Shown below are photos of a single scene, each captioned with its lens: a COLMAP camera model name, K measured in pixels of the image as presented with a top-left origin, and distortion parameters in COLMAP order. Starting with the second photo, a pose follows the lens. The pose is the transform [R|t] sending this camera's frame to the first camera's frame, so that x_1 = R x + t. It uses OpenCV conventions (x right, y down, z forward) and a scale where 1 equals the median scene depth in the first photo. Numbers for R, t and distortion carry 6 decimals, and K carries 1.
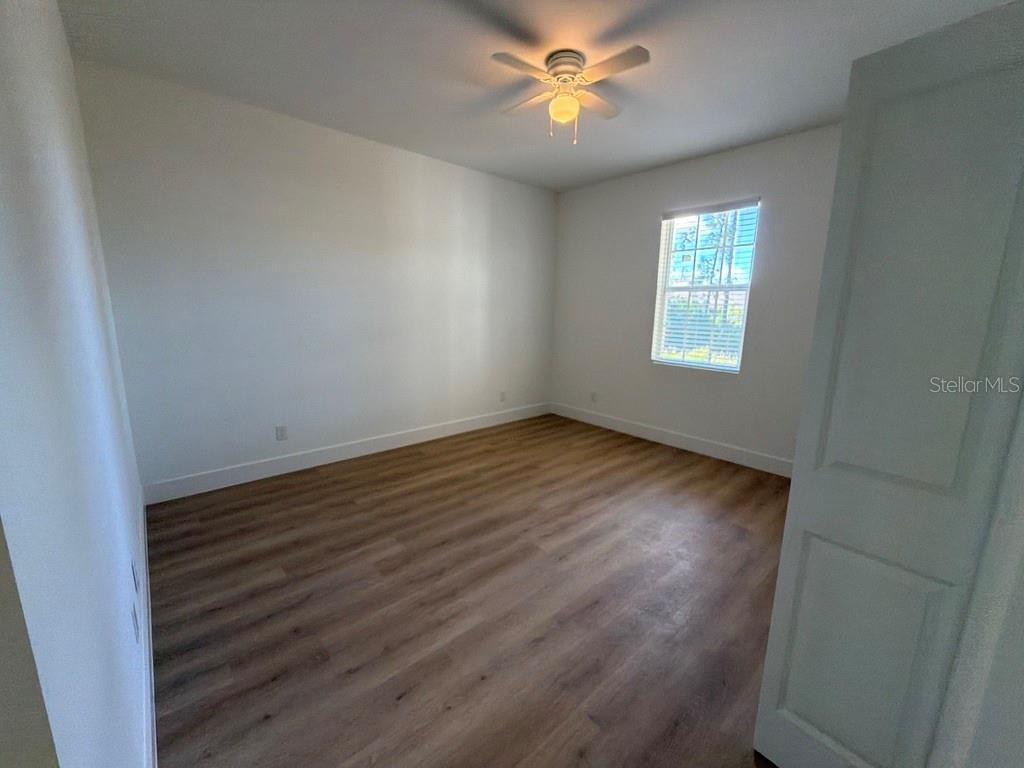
lens RADIAL K [[408.4, 0, 507.1], [0, 408.4, 388.8], [0, 0, 1]] dist [0.000385, 0.000097]
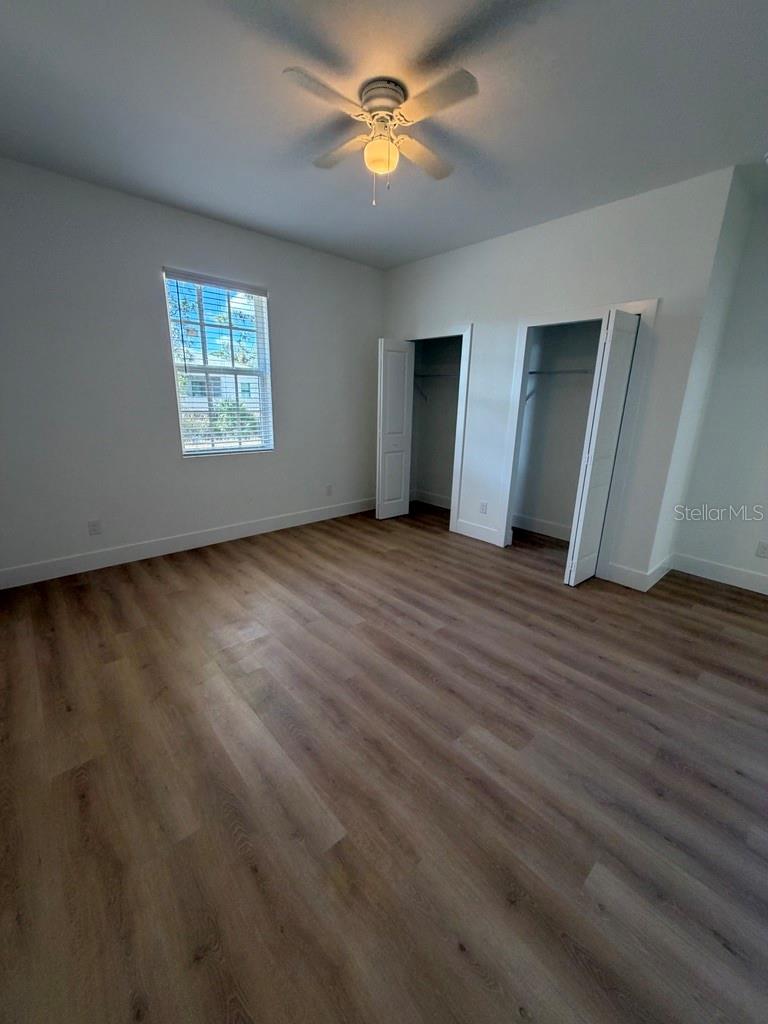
lens RADIAL K [[408.4, 0, 384.0], [0, 408.4, 512.0], [0, 0, 1]] dist [0.000385, 0.000097]
pose [[-0.011665, -0.292843, 0.956089, -0.627978], [0.176601, 0.940521, 0.290229, -0.171795], [-0.984213, 0.172232, 0.040745, 0.777687]]
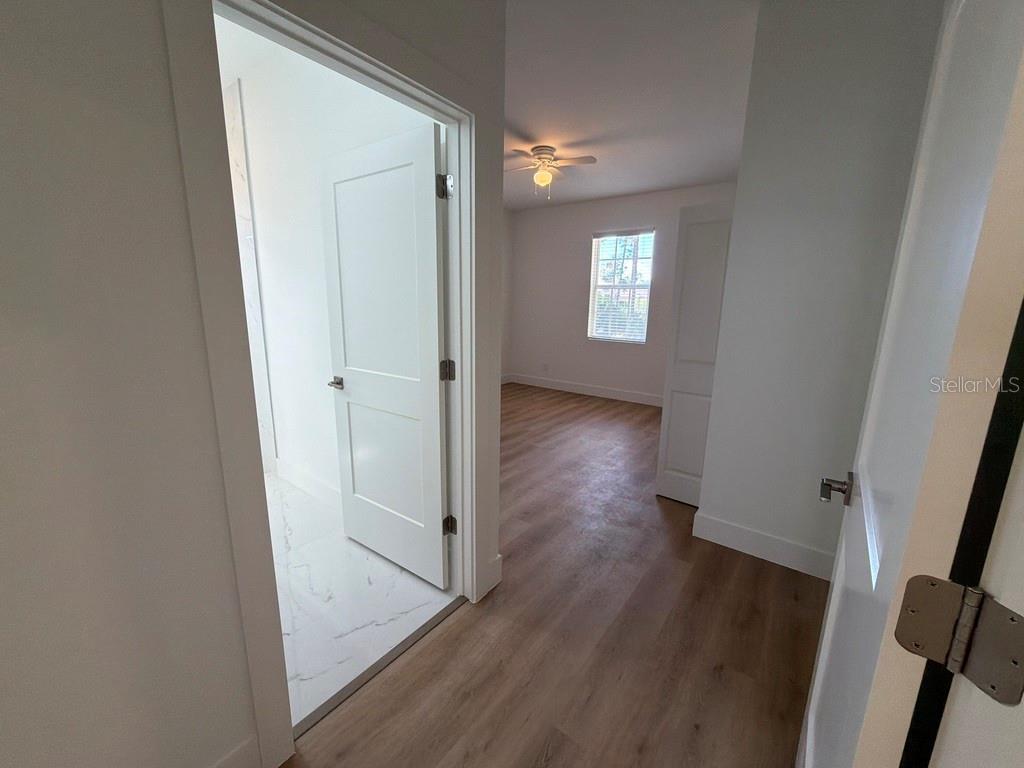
lens RADIAL K [[410.1, 0, 521.9], [0, 410.1, 386.4], [0, 0, 1]] dist [0.000273, 0.000018]
pose [[0.974858, -0.037192, 0.219703, -0.242431], [0.034522, 0.999276, 0.015978, 0.091006], [-0.220139, -0.007992, 0.975436, -0.431592]]
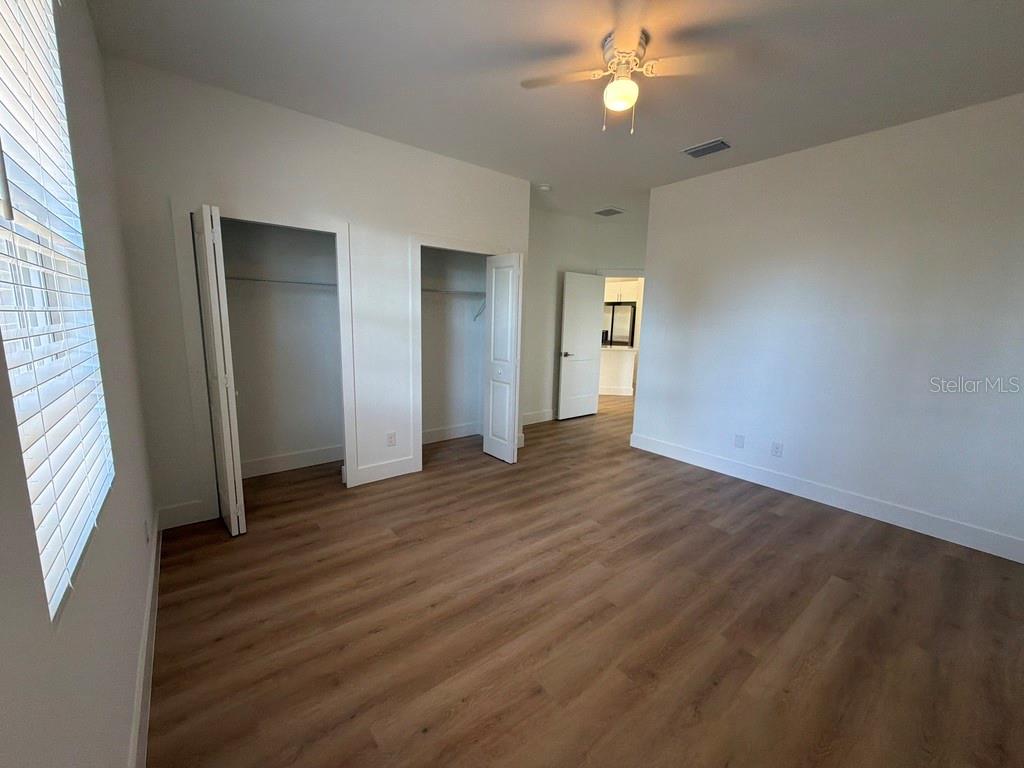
lens RADIAL K [[408.4, 0, 507.1], [0, 408.4, 388.8], [0, 0, 1]] dist [0.000385, 0.000097]
pose [[-0.997865, -0.053911, 0.036868, 0.234059], [-0.037033, 0.932019, 0.360513, -0.290560], [-0.053798, 0.358378, -0.932025, 1.467879]]
